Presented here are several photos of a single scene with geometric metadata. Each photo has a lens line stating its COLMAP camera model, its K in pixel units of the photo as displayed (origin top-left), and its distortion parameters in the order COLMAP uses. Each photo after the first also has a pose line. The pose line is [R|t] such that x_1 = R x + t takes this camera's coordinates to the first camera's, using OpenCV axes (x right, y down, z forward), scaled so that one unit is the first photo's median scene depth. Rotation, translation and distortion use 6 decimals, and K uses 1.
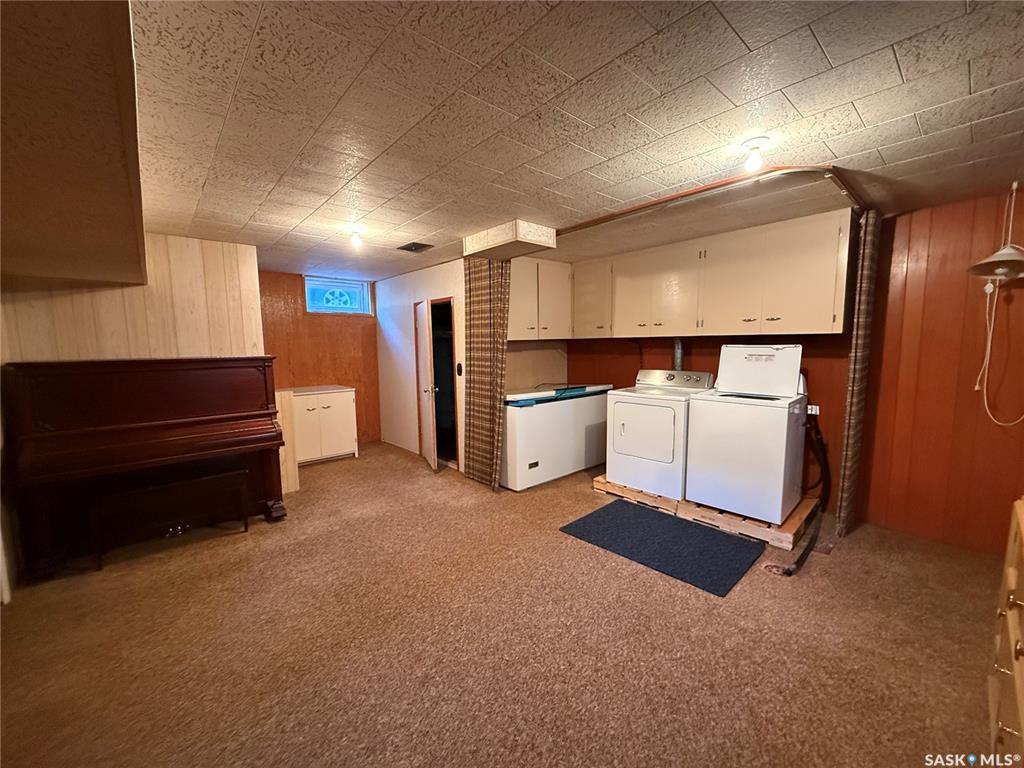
lens RADIAL K [[408.0, 0, 509.4], [0, 408.0, 387.9], [0, 0, 1]] dist [0.001902, -0.000679]
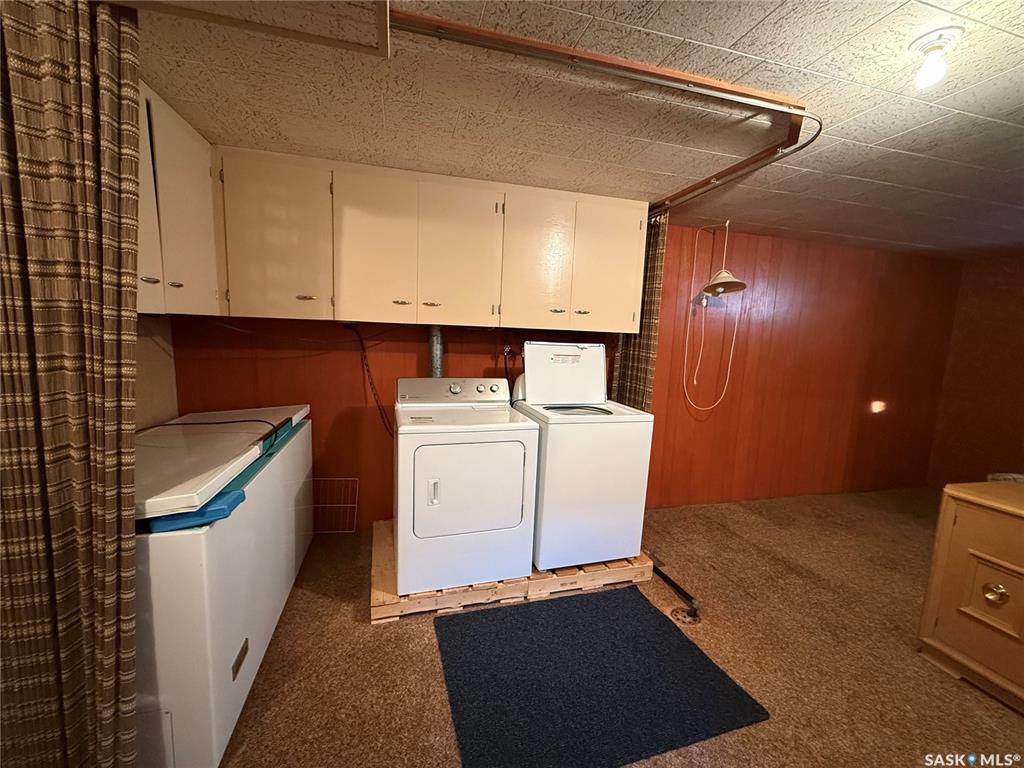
lens RADIAL K [[408.0, 0, 509.0], [0, 408.0, 385.0], [0, 0, 1]] dist [0.001902, -0.000679]
pose [[0.442238, -0.084757, 0.892884, -0.162482], [0.053269, 0.996250, 0.068185, -0.079155], [-0.895314, 0.017409, 0.445094, 0.708907]]
